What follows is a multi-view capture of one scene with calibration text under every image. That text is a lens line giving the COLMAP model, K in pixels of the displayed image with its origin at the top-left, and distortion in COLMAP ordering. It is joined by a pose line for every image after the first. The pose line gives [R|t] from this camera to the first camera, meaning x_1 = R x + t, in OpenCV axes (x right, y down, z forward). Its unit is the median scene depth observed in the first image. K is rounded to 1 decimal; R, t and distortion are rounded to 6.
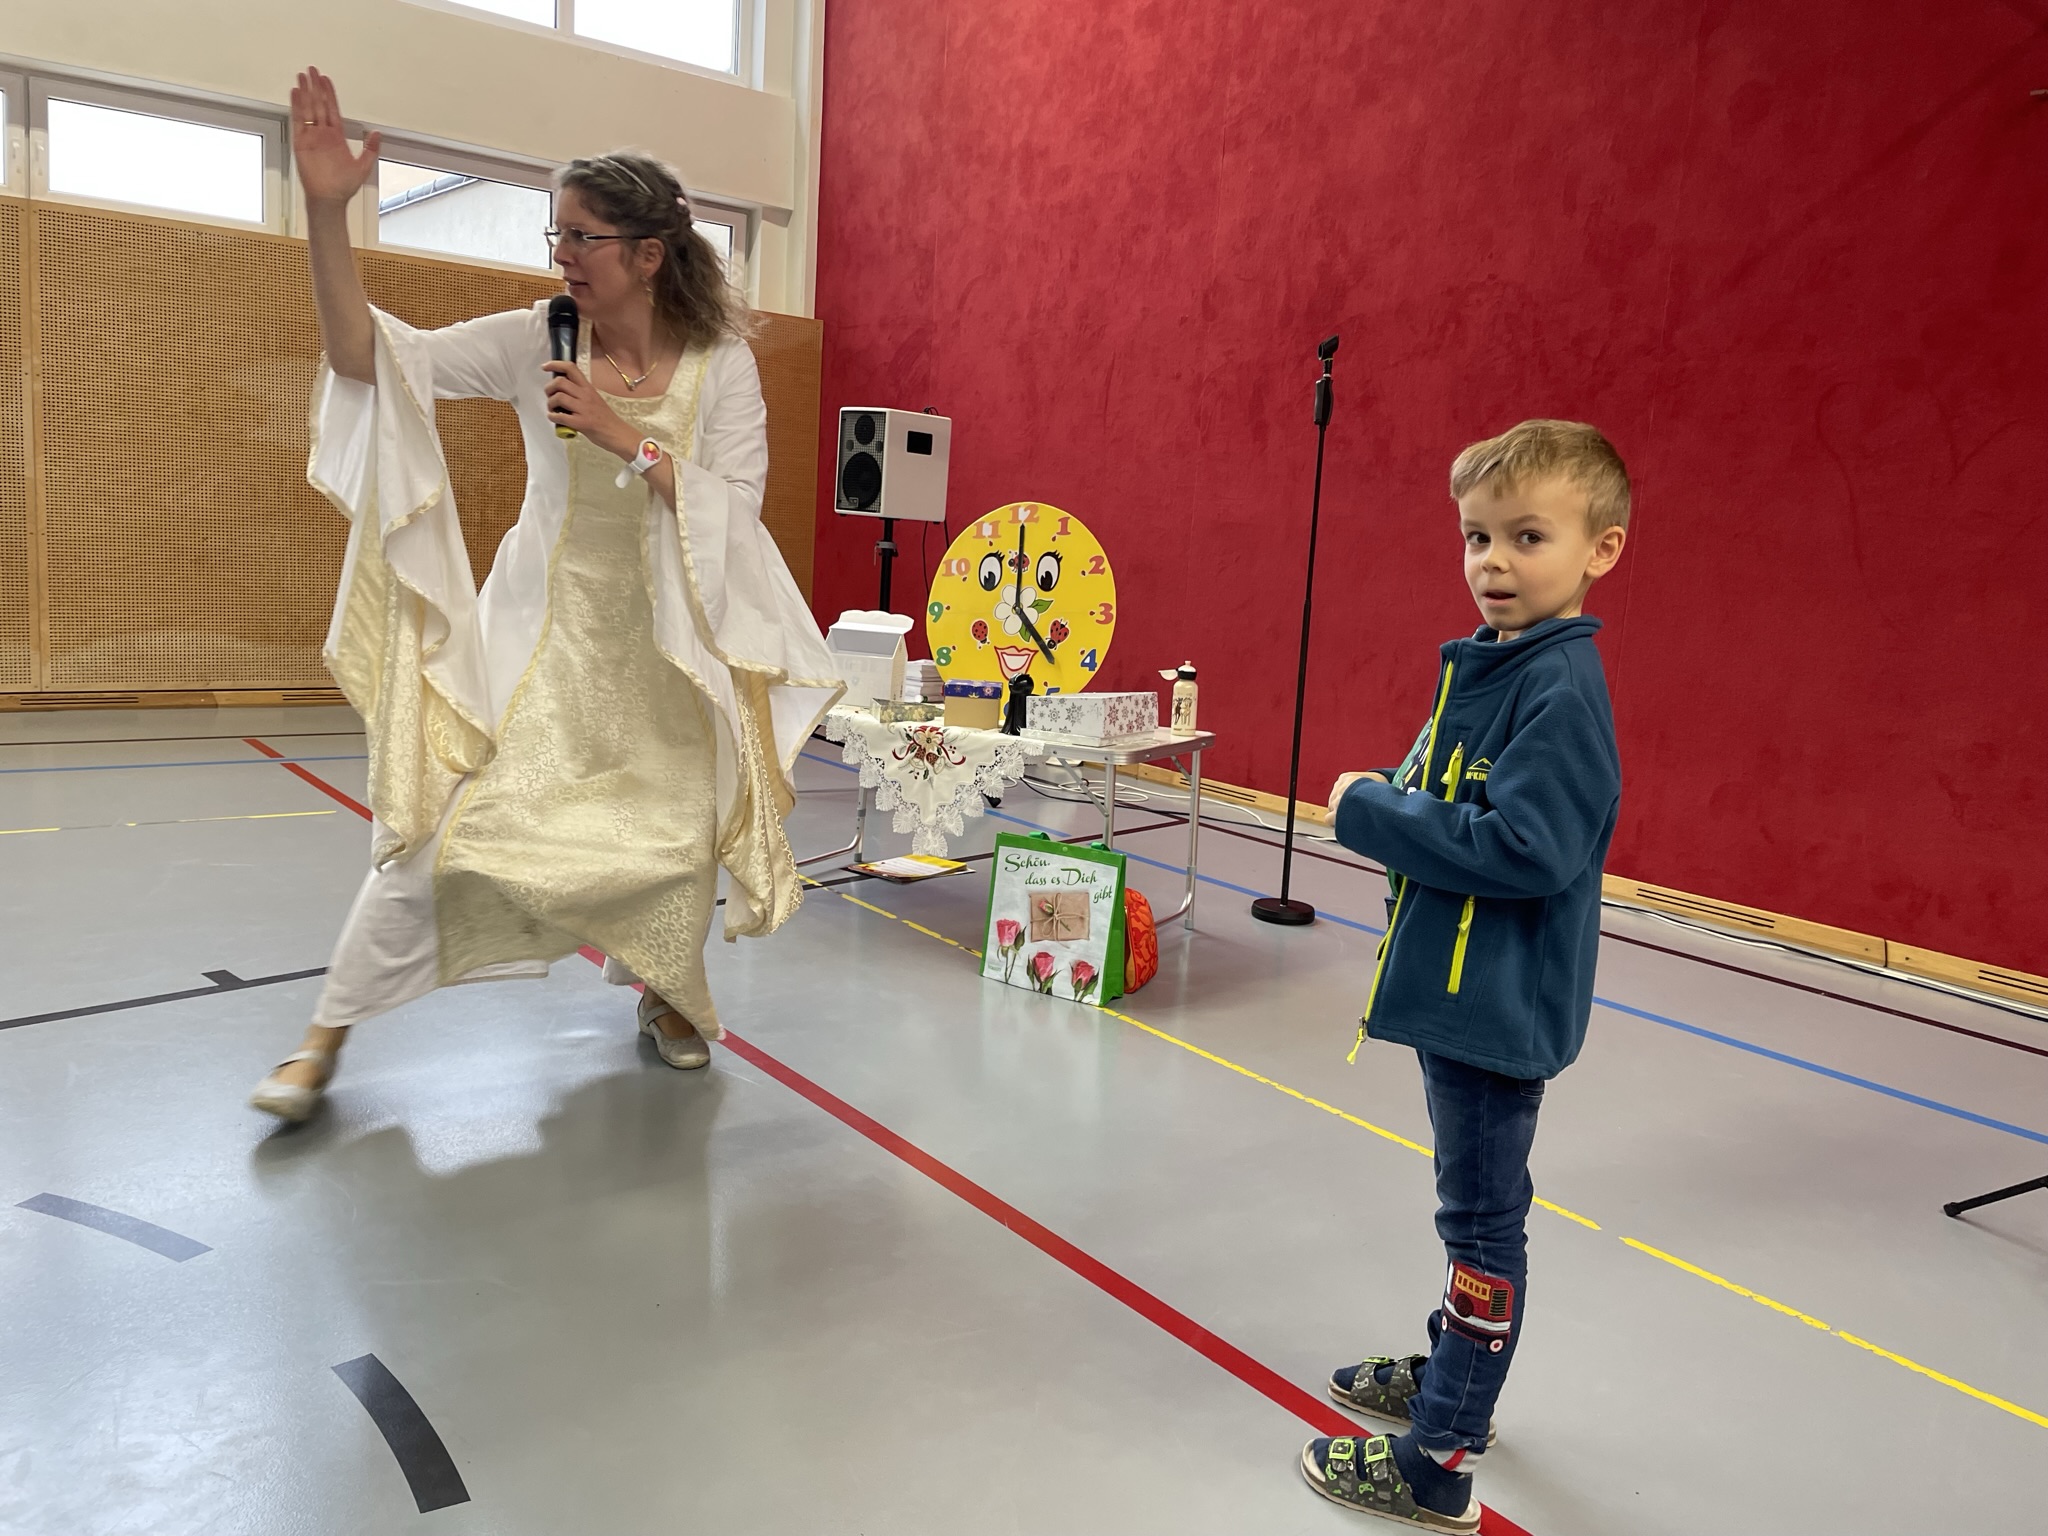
lens RADIAL K [[1547.3, 0, 1018.5], [0, 1547.3, 760.1], [0, 0, 1]] dist [0.089209, -0.117053]
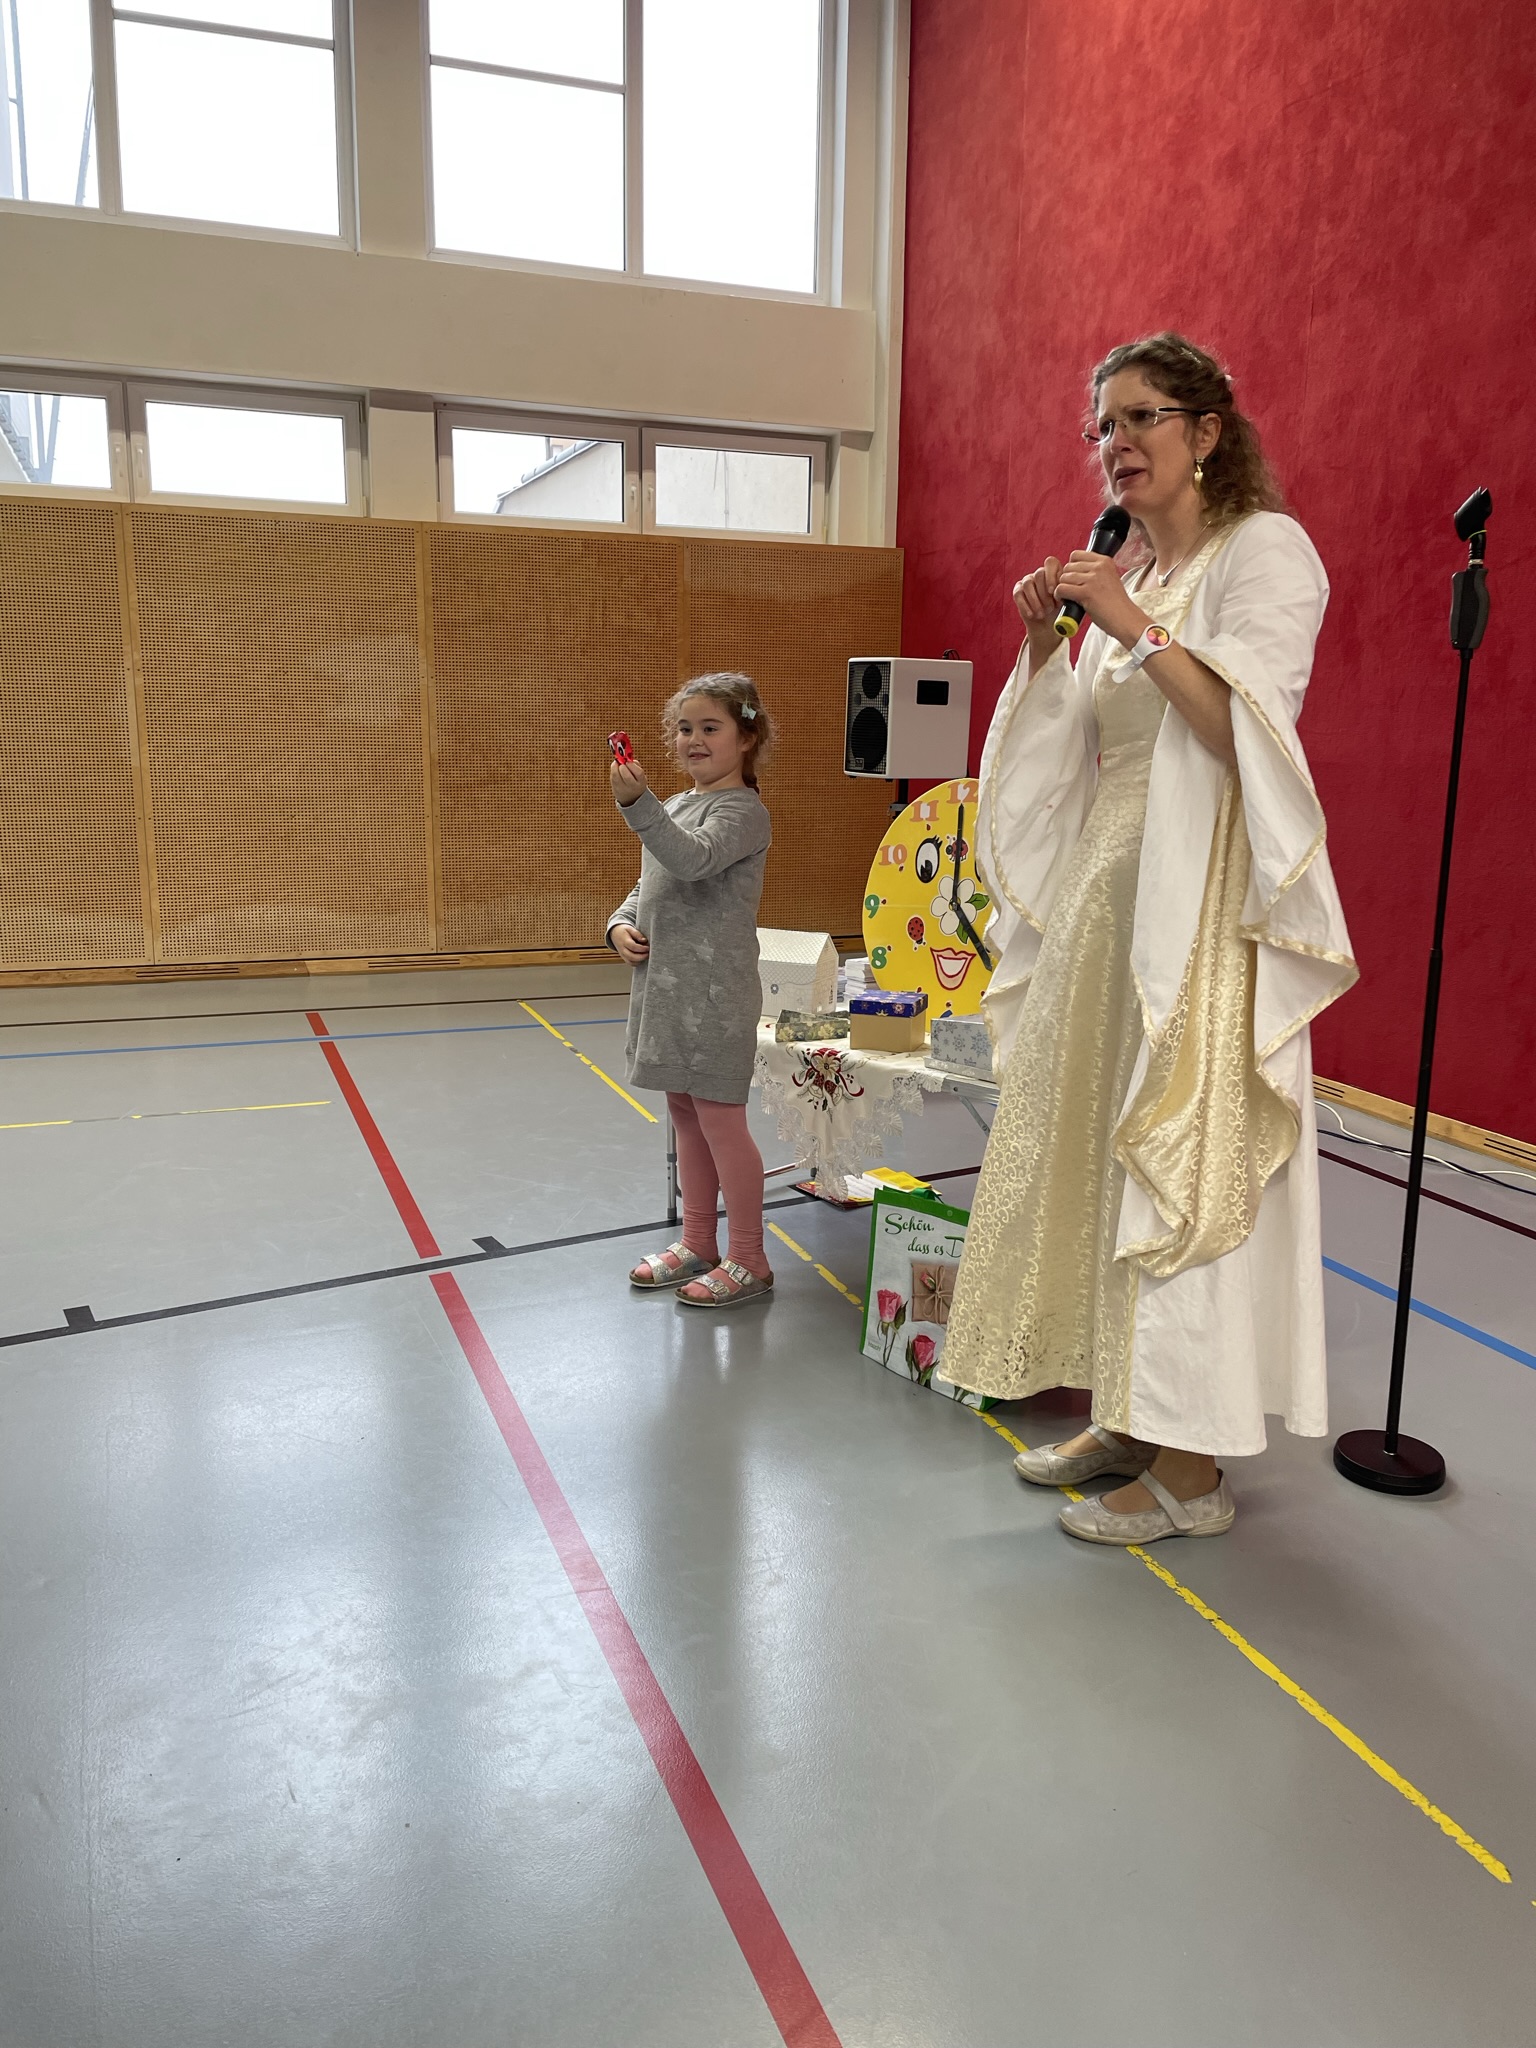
lens RADIAL K [[1547.3, 0, 767.6], [0, 1547.3, 1024.3], [0, 0, 1]] dist [0.089209, -0.117053]
pose [[0.954630, 0.009594, -0.297640, 0.112658], [0.001107, 0.999360, 0.035764, -0.045187], [0.297793, -0.034471, 0.954008, 0.110652]]
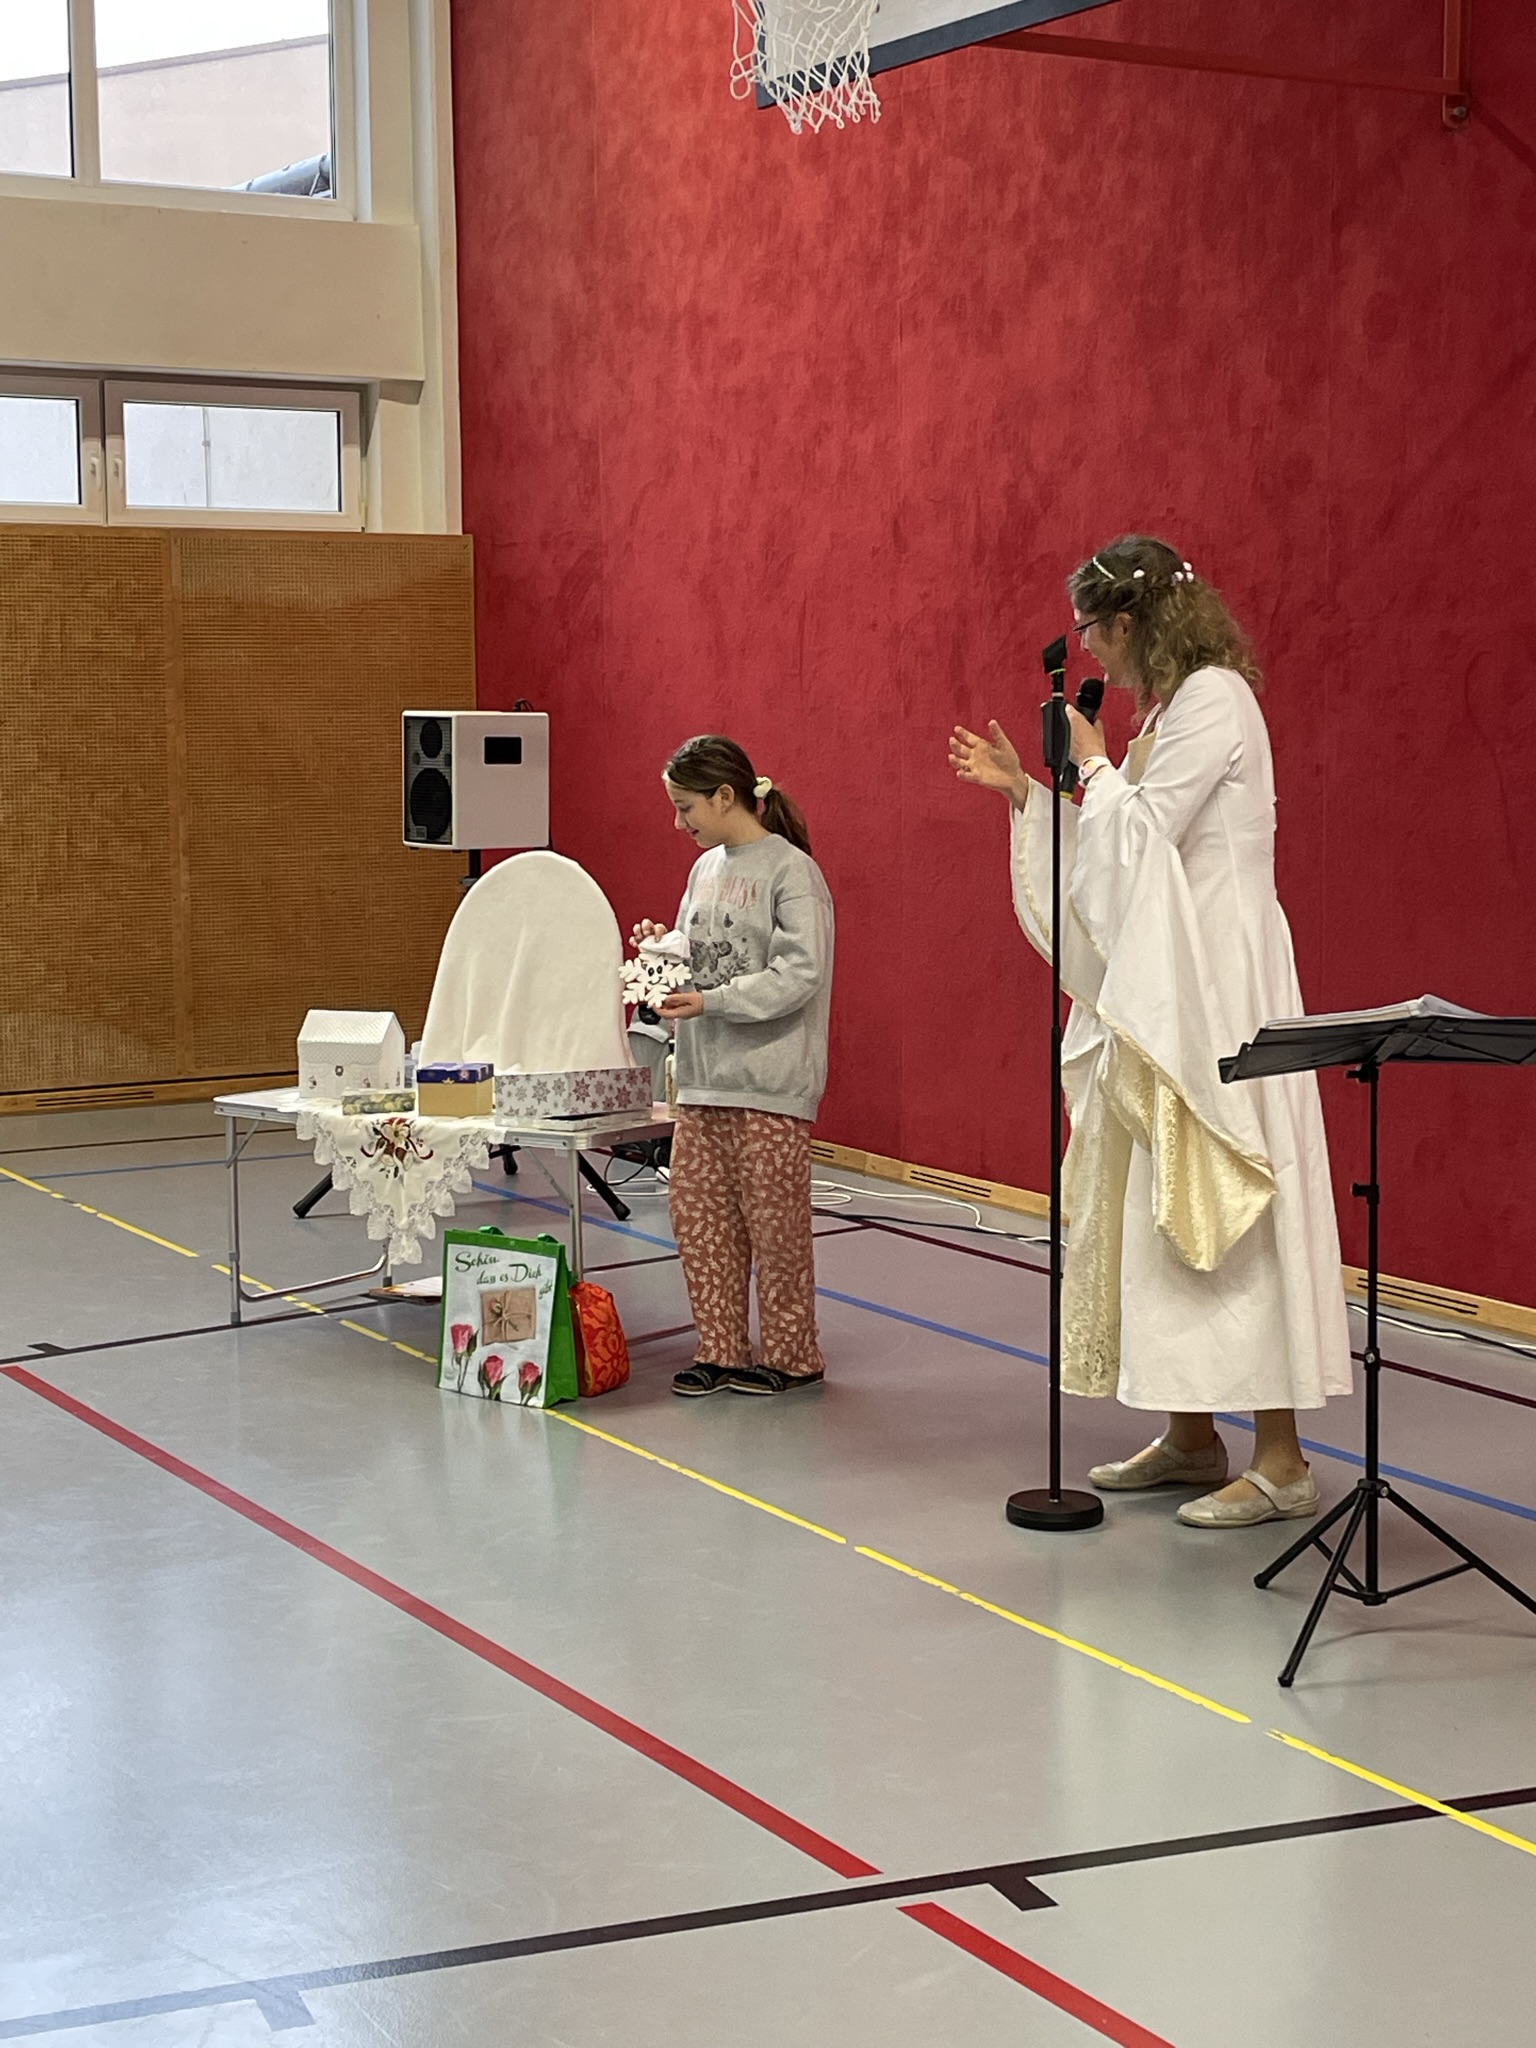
lens RADIAL K [[3218.5, 0, 818.7], [0, 3218.5, 990.4], [0, 0, 1]] dist [0.115022, 0.000000]
pose [[0.990098, -0.056094, -0.128684, 0.287454], [0.048091, 0.996760, -0.064476, 0.024612], [0.131884, 0.057649, 0.989587, -0.548184]]
